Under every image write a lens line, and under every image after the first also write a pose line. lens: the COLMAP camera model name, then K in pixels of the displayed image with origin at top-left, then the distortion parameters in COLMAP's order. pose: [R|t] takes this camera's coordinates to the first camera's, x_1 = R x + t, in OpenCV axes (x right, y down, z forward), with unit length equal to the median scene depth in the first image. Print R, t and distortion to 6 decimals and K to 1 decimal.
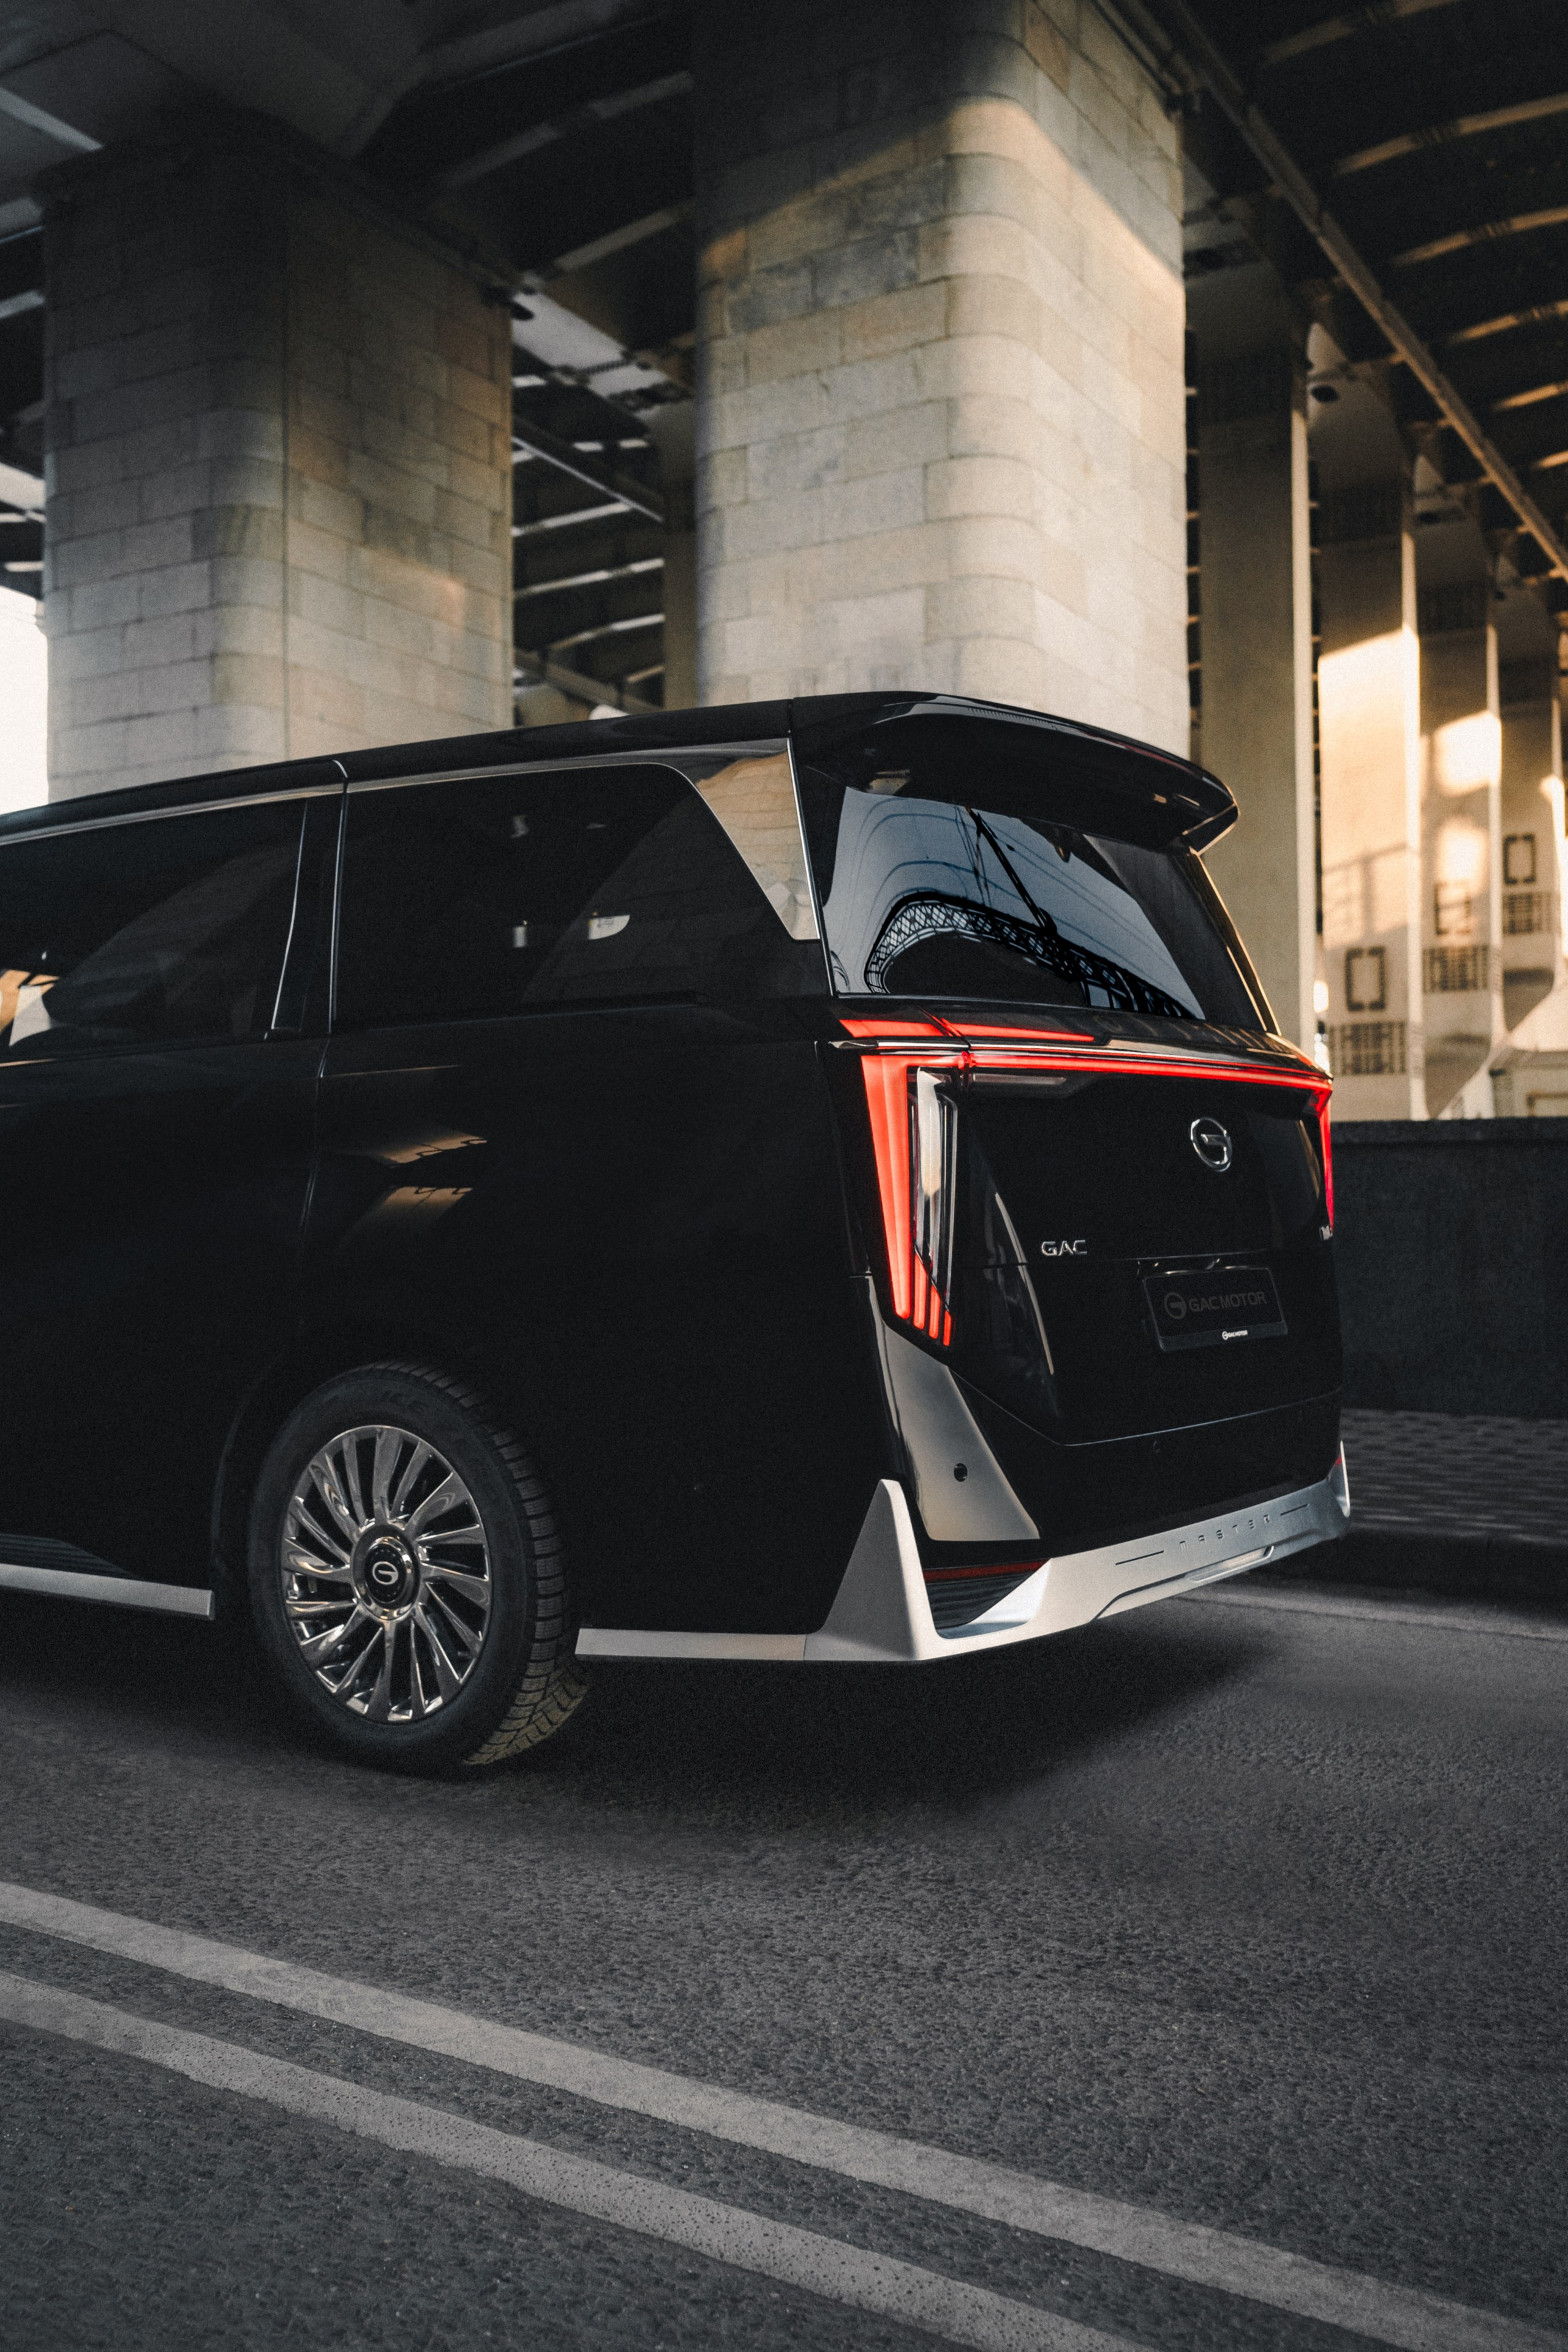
lens RADIAL K [[2240.4, 0, 721.5], [0, 2240.4, 1205.7], [0, 0, 1]] dist [0.011314, 0.012978]
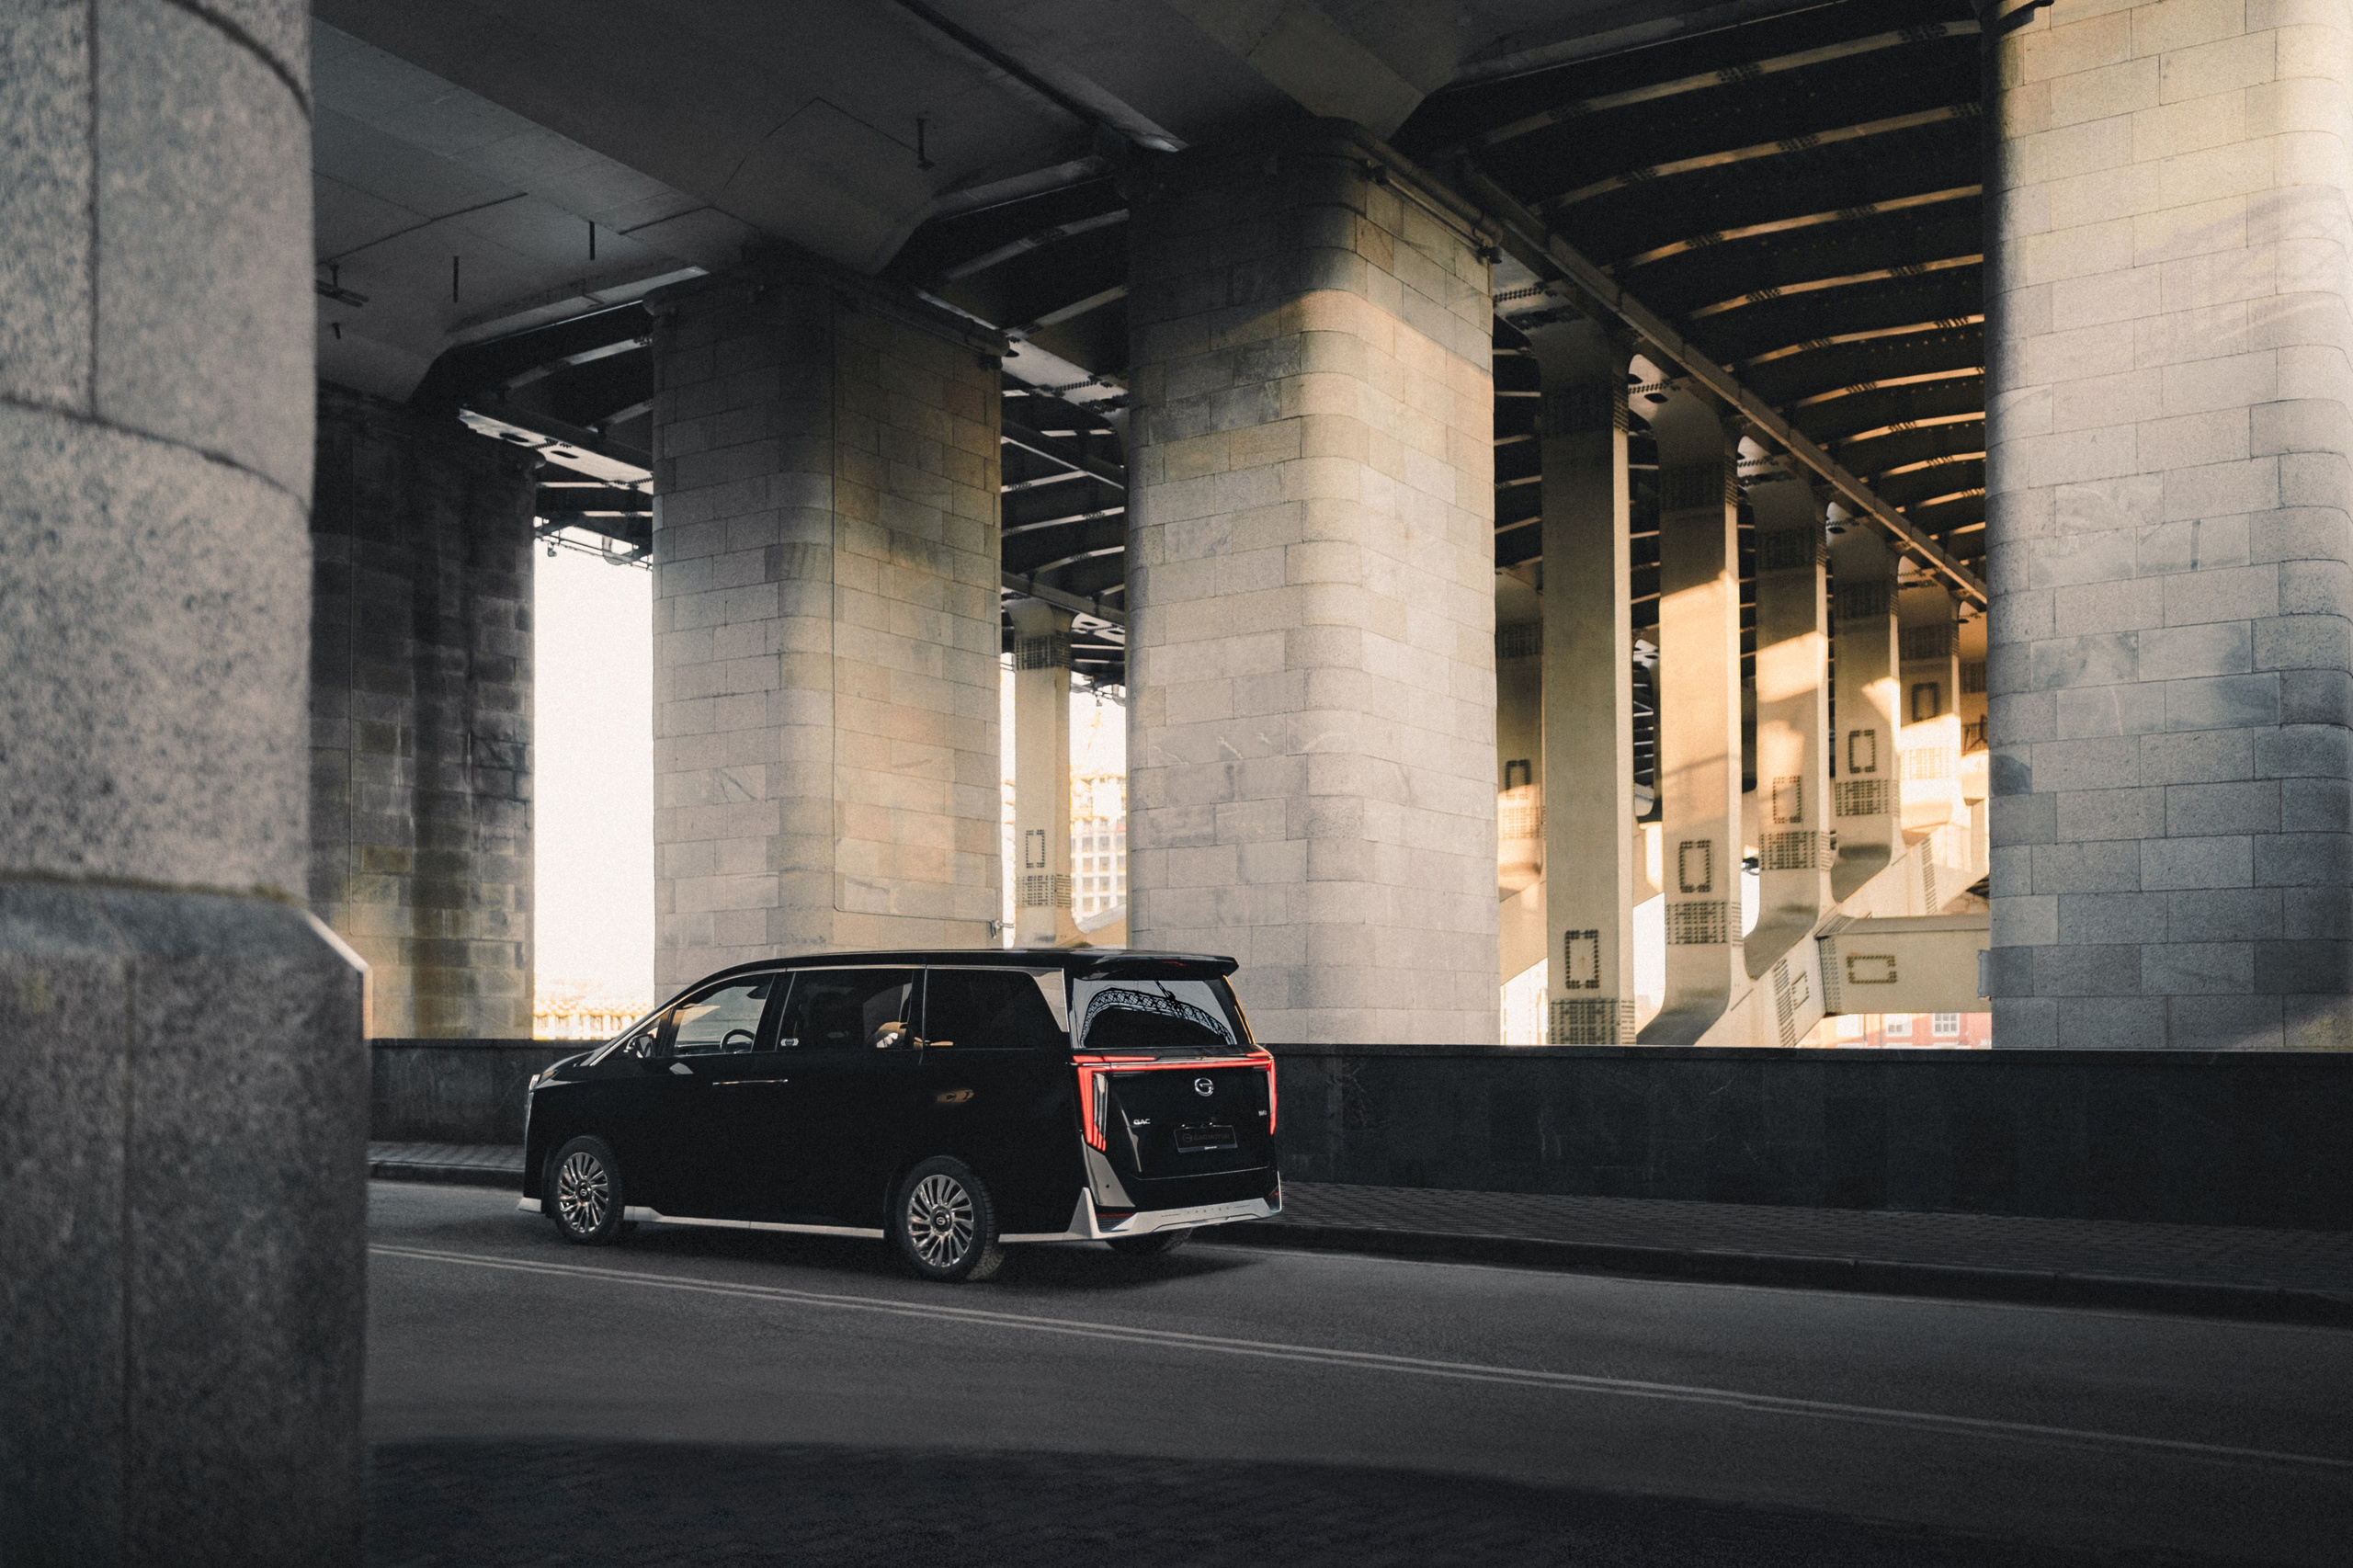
lens RADIAL K [[2241.4, 0, 1177.8], [0, 2241.4, 1031.0], [0, 0, 1]] dist [0.011314, 0.012978]
pose [[0.999833, 0.002564, -0.018067, 0.041207], [-0.002535, 0.999995, 0.001622, -0.018961], [0.018071, -0.001576, 0.999835, -0.368199]]
